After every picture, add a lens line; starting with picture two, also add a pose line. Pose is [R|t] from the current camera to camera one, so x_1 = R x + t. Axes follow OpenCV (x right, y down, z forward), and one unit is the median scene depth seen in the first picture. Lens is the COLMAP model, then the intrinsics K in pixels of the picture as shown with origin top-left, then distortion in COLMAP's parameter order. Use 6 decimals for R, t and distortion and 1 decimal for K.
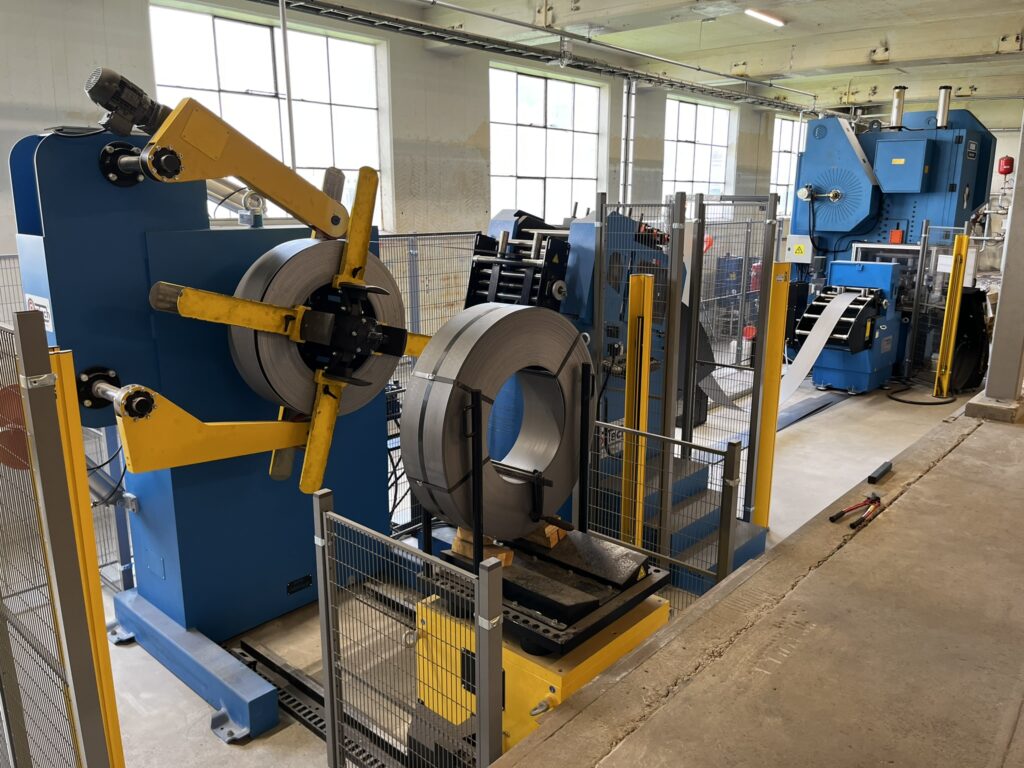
lens RADIAL K [[784.1, 0, 520.8], [0, 784.1, 380.3], [0, 0, 1]] dist [0.048178, -0.068493]
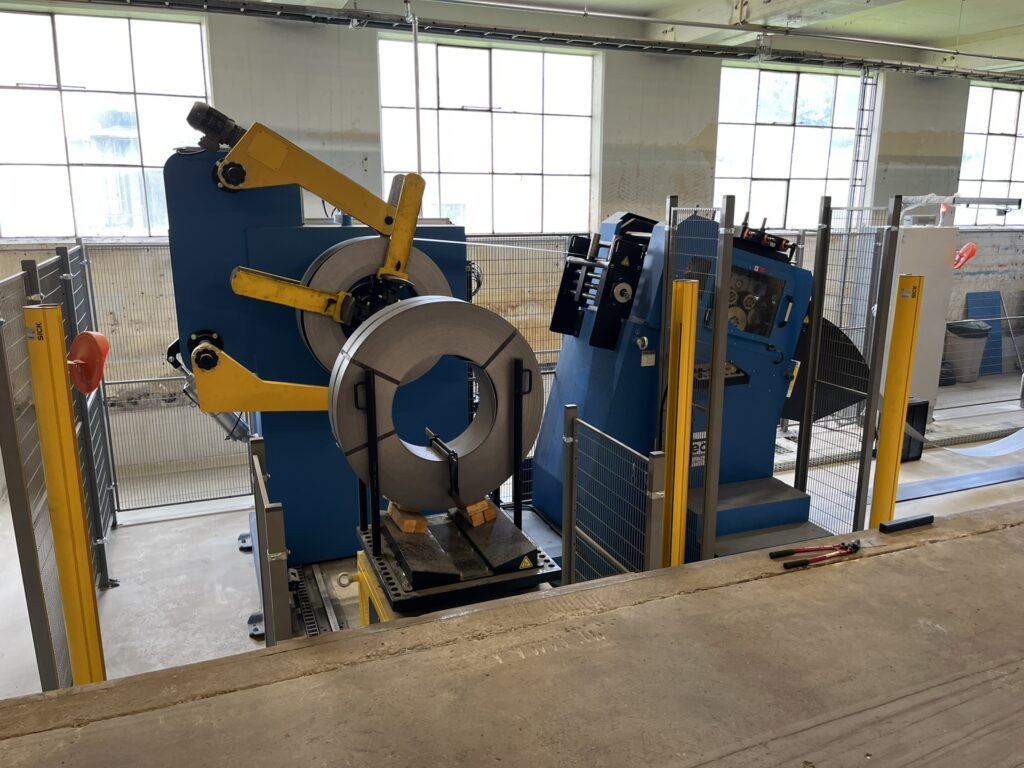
lens RADIAL K [[784.1, 0, 518.4], [0, 784.1, 384.5], [0, 0, 1]] dist [0.048178, -0.068493]
pose [[0.892730, 0.102346, -0.438814, 0.383906], [-0.101910, 0.994489, 0.024621, -0.008919], [0.438916, 0.022739, 0.898240, 0.039797]]
